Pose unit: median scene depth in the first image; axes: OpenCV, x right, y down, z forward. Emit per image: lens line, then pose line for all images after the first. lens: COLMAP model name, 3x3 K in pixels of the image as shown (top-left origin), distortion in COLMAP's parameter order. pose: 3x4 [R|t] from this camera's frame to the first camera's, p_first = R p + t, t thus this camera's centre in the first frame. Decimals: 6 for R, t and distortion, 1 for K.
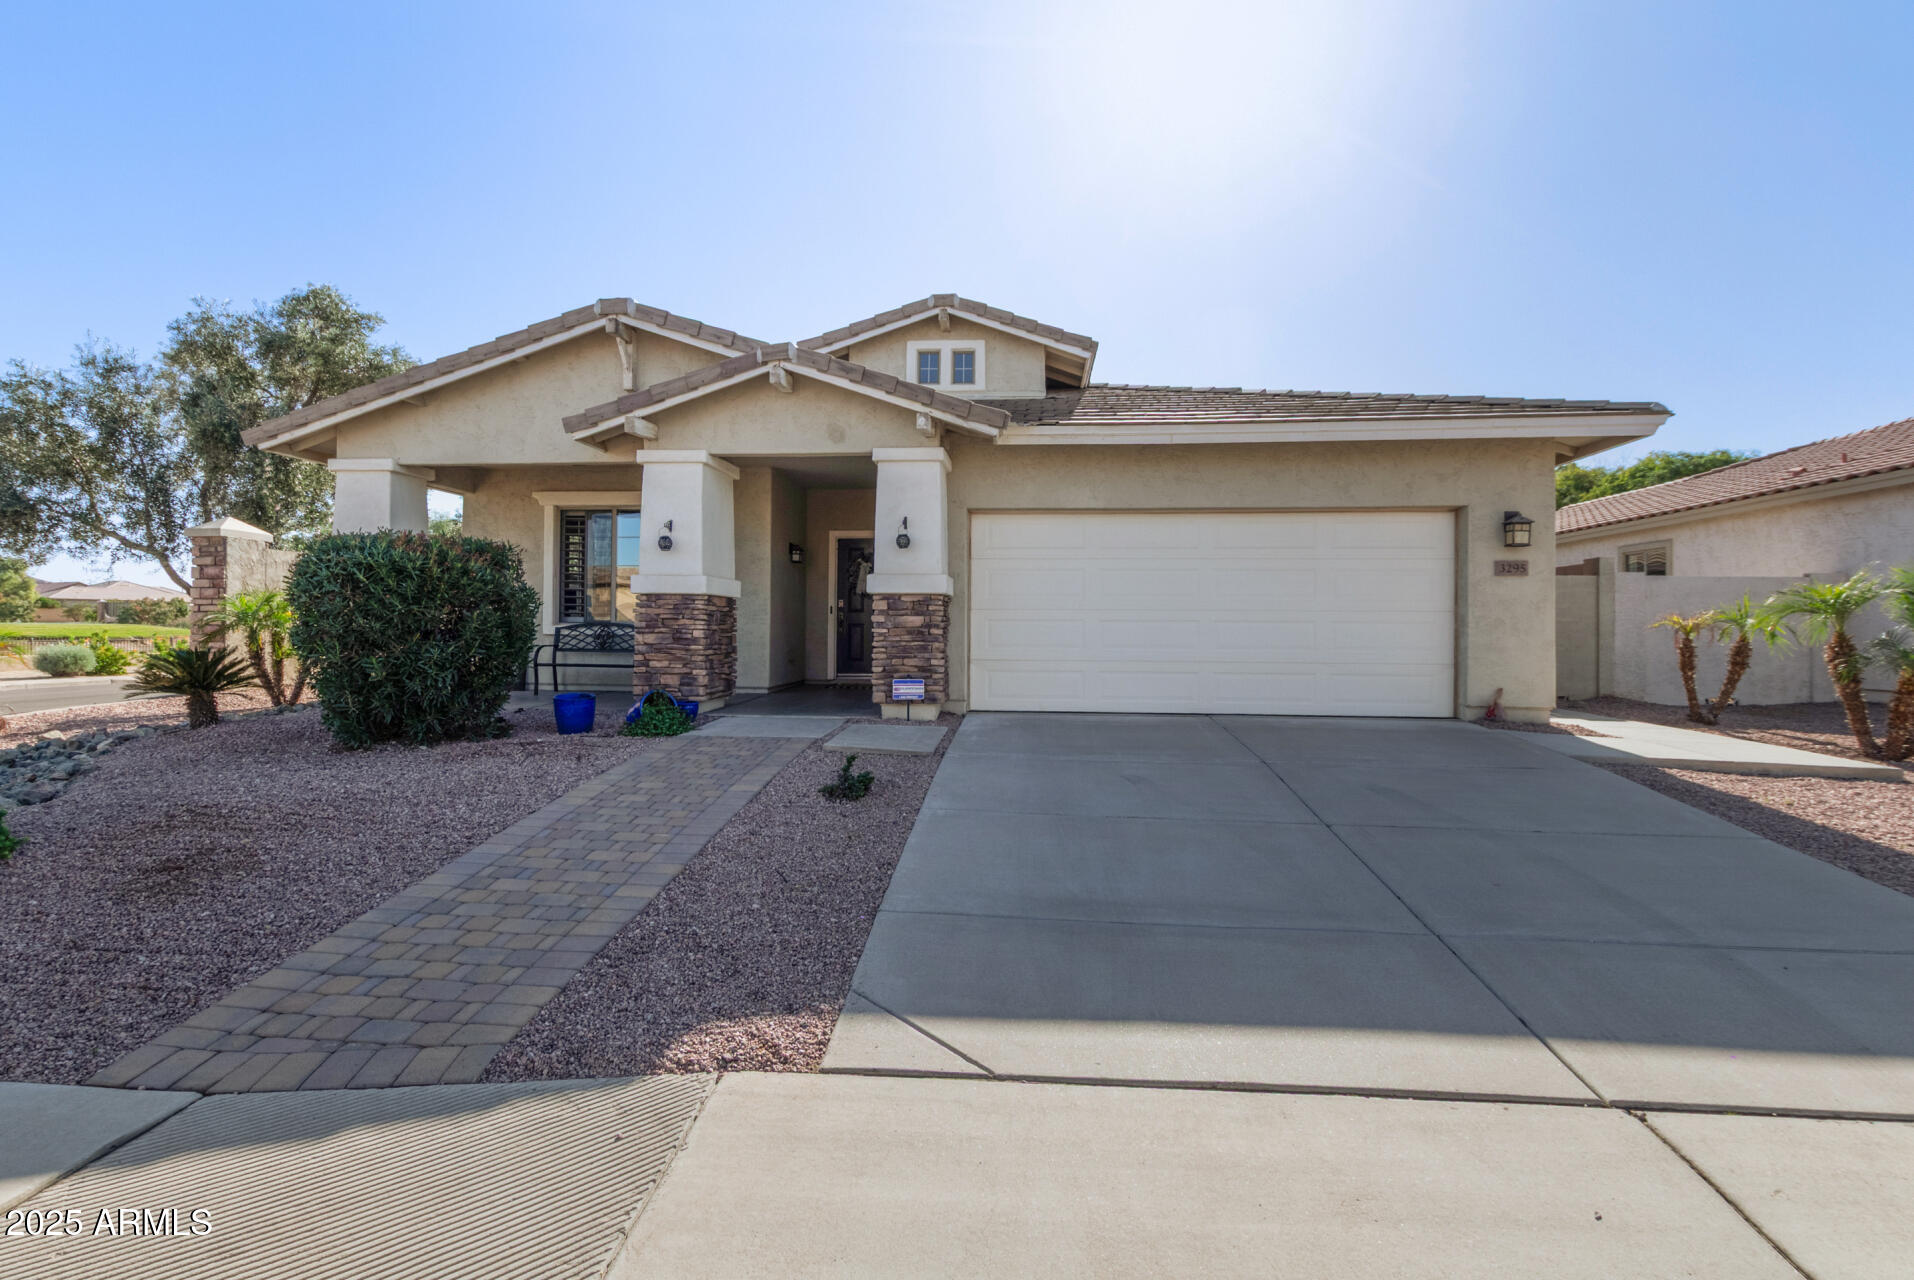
lens RADIAL K [[906.0, 0, 961.4], [0, 906.0, 638.7], [0, 0, 1]] dist [0.008673, 0.000497]
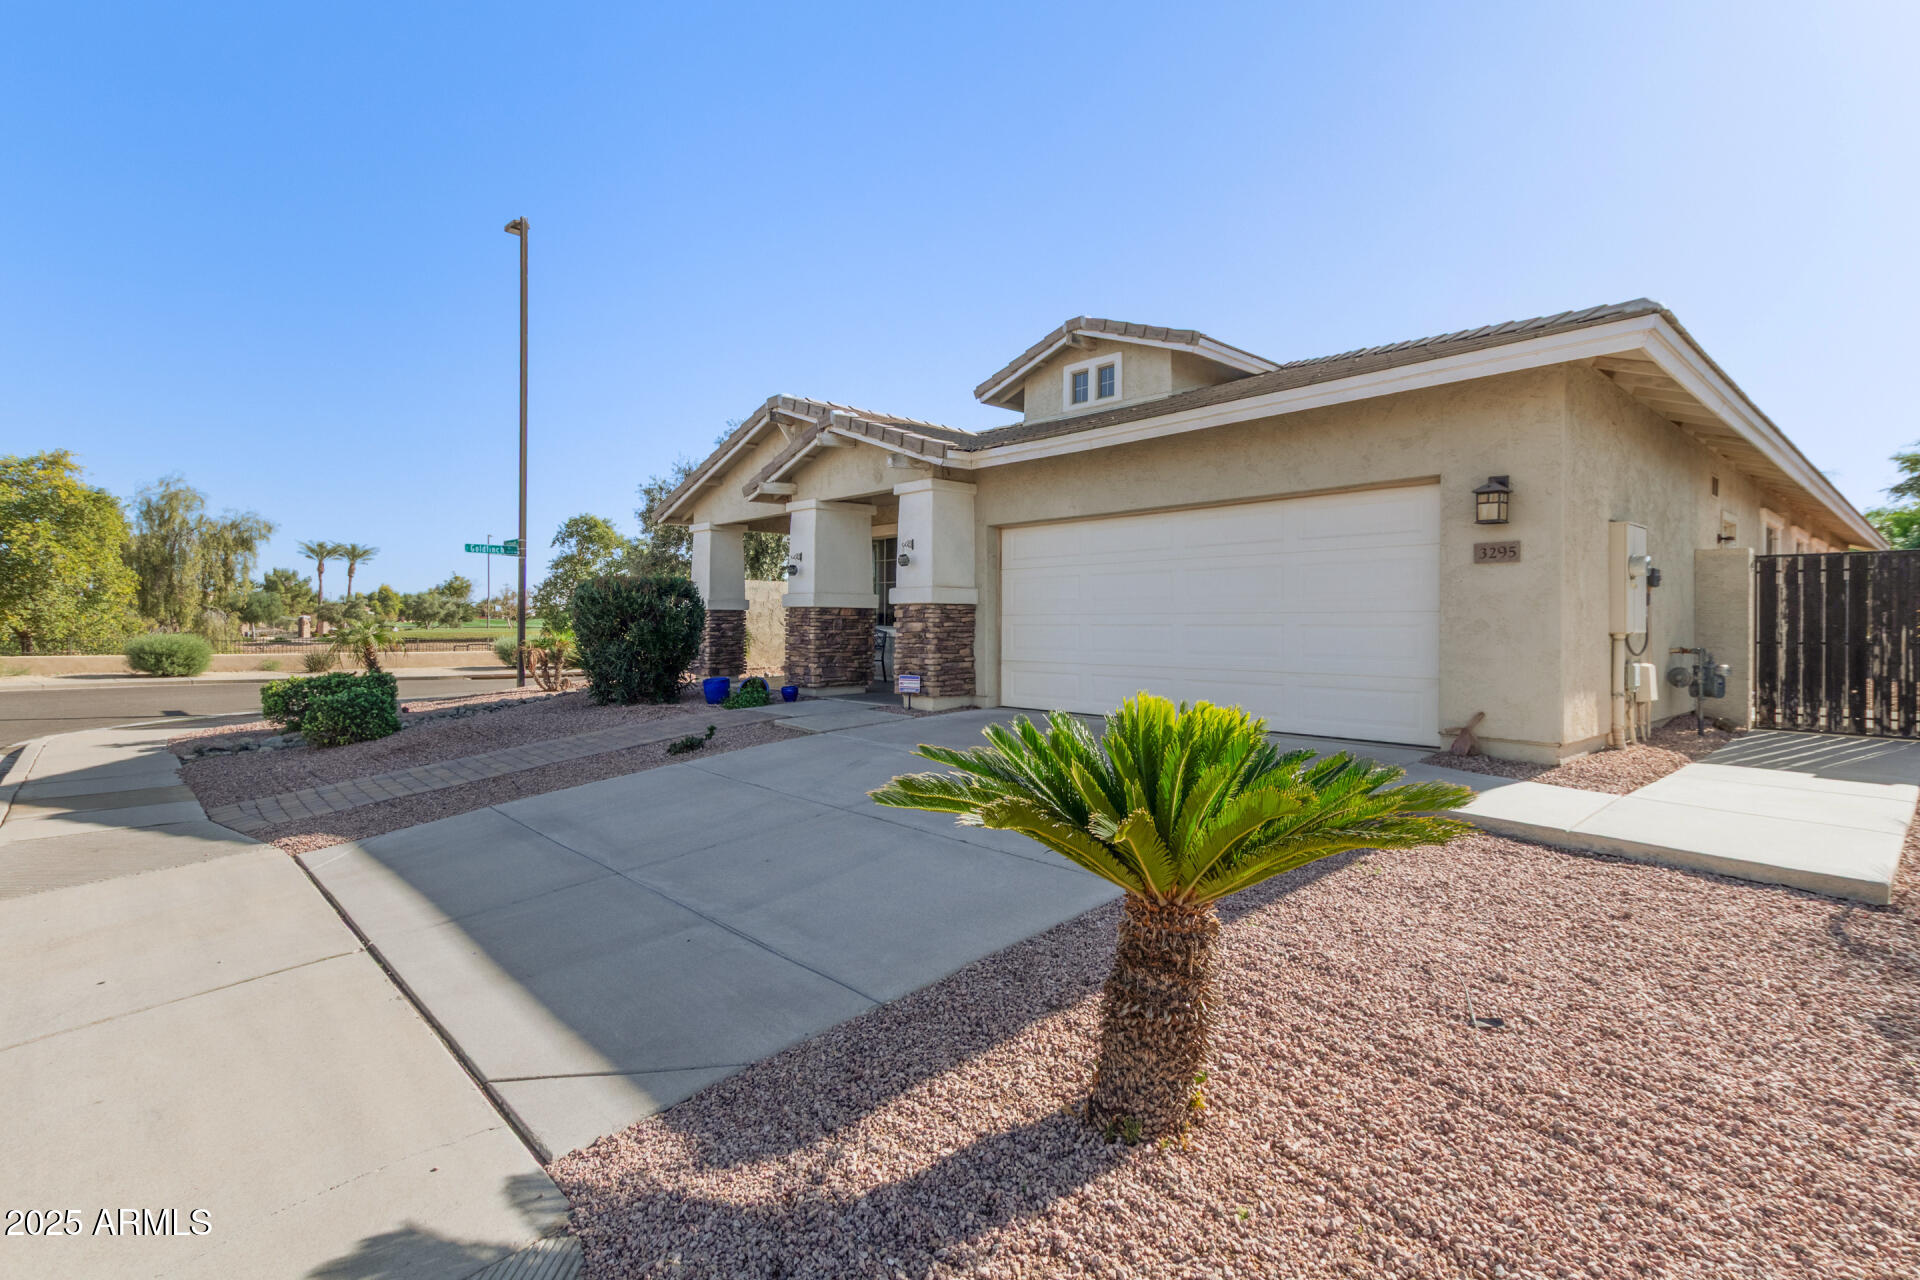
lens RADIAL K [[908.8, 0, 970.7], [0, 908.8, 634.0], [0, 0, 1]] dist [0.008673, 0.000497]
pose [[0.748972, 0.001249, -0.662600, 0.765151], [-0.003718, 0.999990, -0.002318, -0.007153], [0.662591, 0.004199, 0.748970, 0.150592]]
